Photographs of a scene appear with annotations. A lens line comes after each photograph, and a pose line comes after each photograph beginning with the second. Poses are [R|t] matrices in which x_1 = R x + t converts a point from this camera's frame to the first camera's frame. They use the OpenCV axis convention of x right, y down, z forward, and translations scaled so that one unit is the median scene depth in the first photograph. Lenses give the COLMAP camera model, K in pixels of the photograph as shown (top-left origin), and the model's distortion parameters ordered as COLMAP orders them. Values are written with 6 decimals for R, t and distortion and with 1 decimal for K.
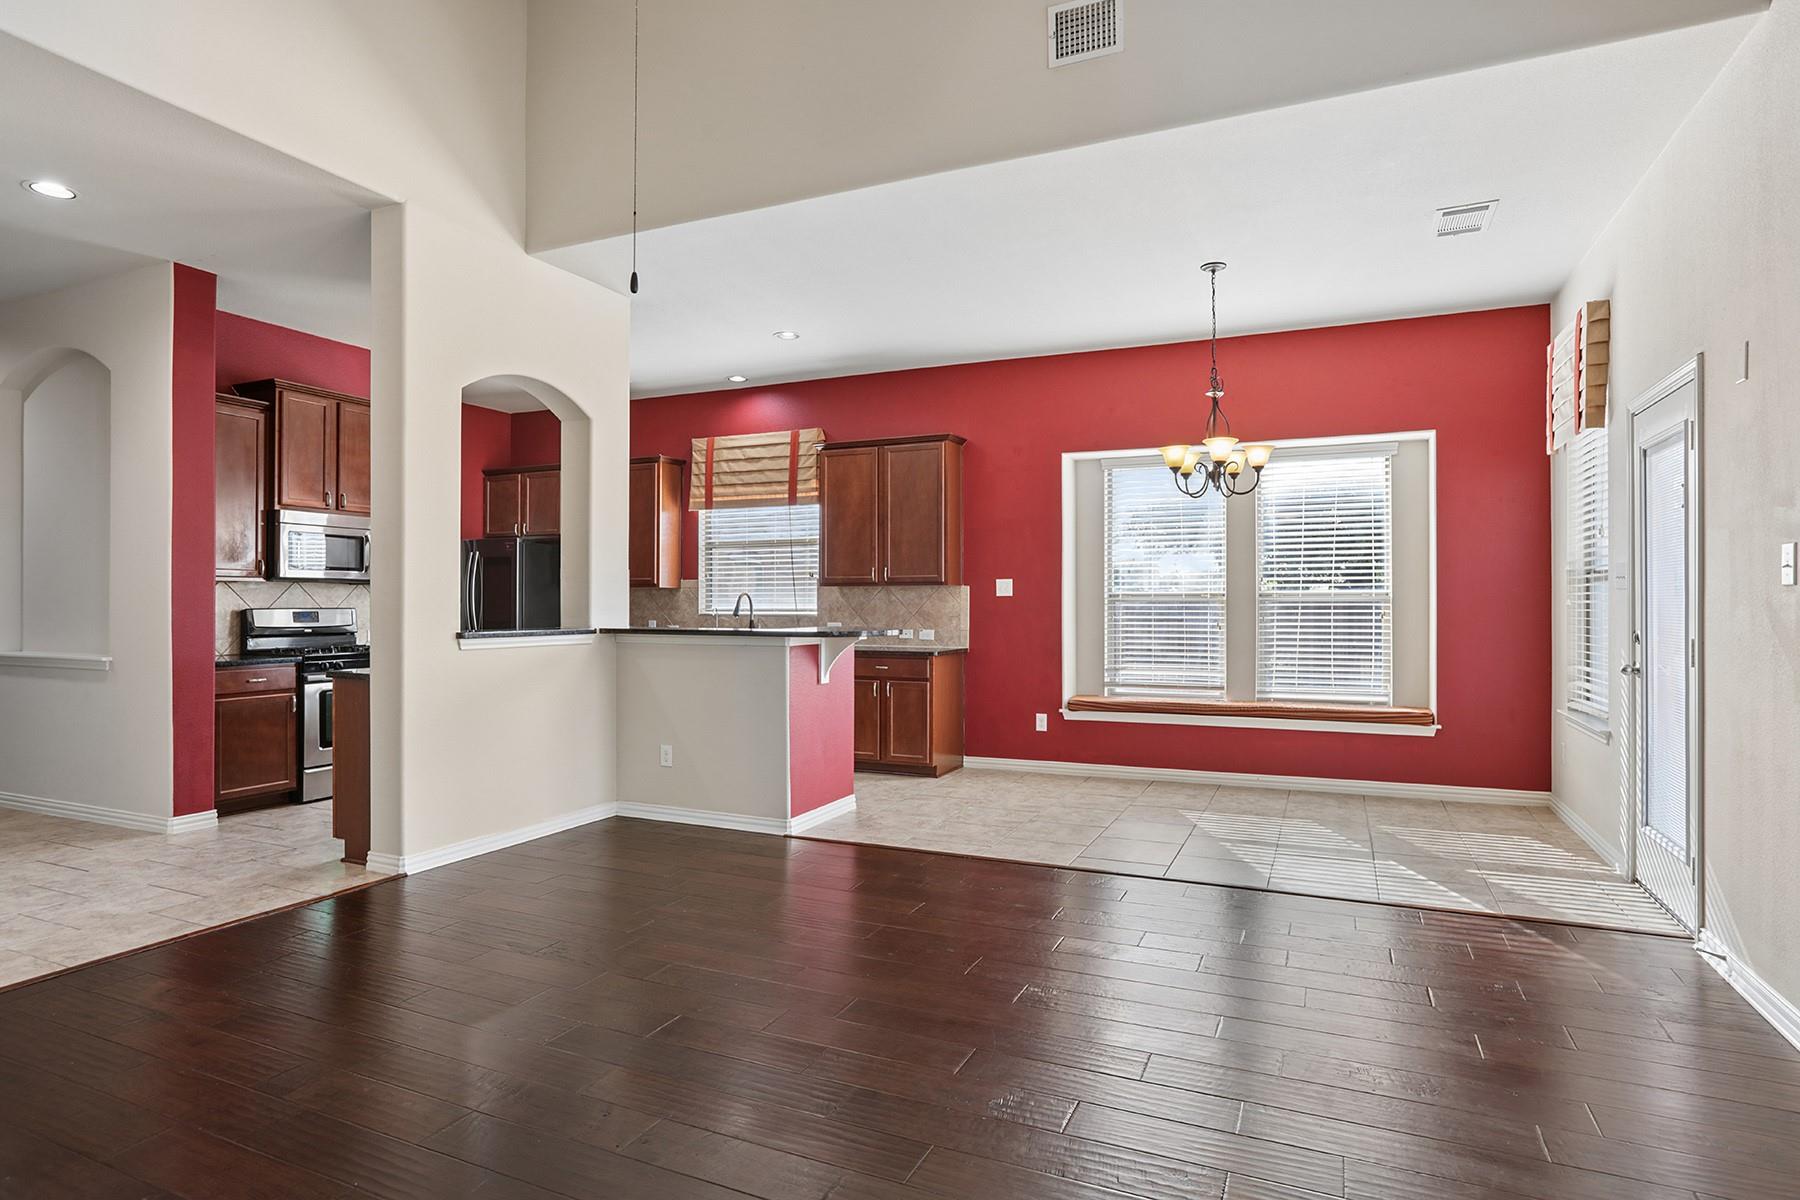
lens RADIAL K [[998.2, 0, 900.0], [0, 998.2, 600.0], [0, 0, 1]] dist [-0.000584, -0.000165]
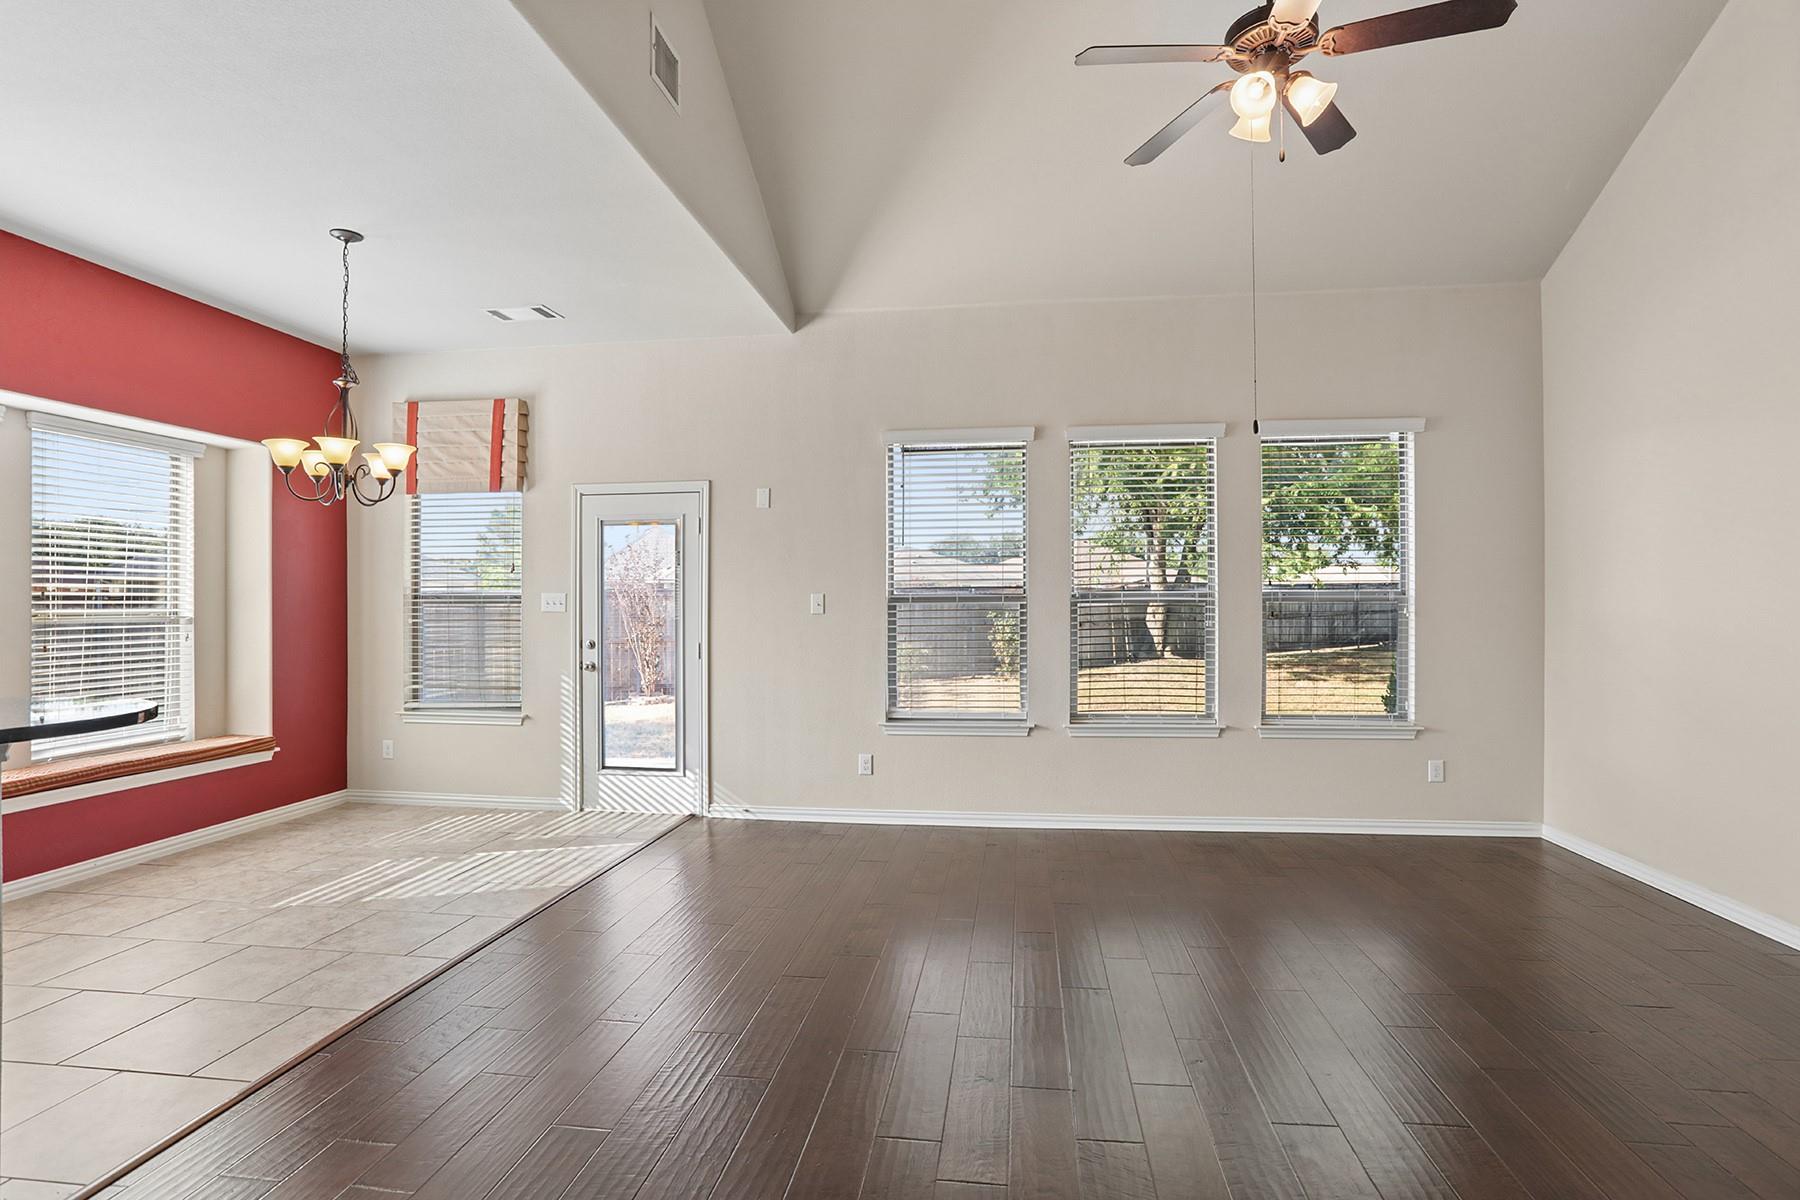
lens RADIAL K [[894.9, 0, 900.0], [0, 894.9, 600.0], [0, 0, 1]] dist [0.033218, 0.000061]
pose [[-0.258053, 0.011714, 0.966060, -0.490808], [-0.004942, 0.999897, -0.013445, -0.011423], [-0.966118, -0.008243, -0.257969, 0.649289]]
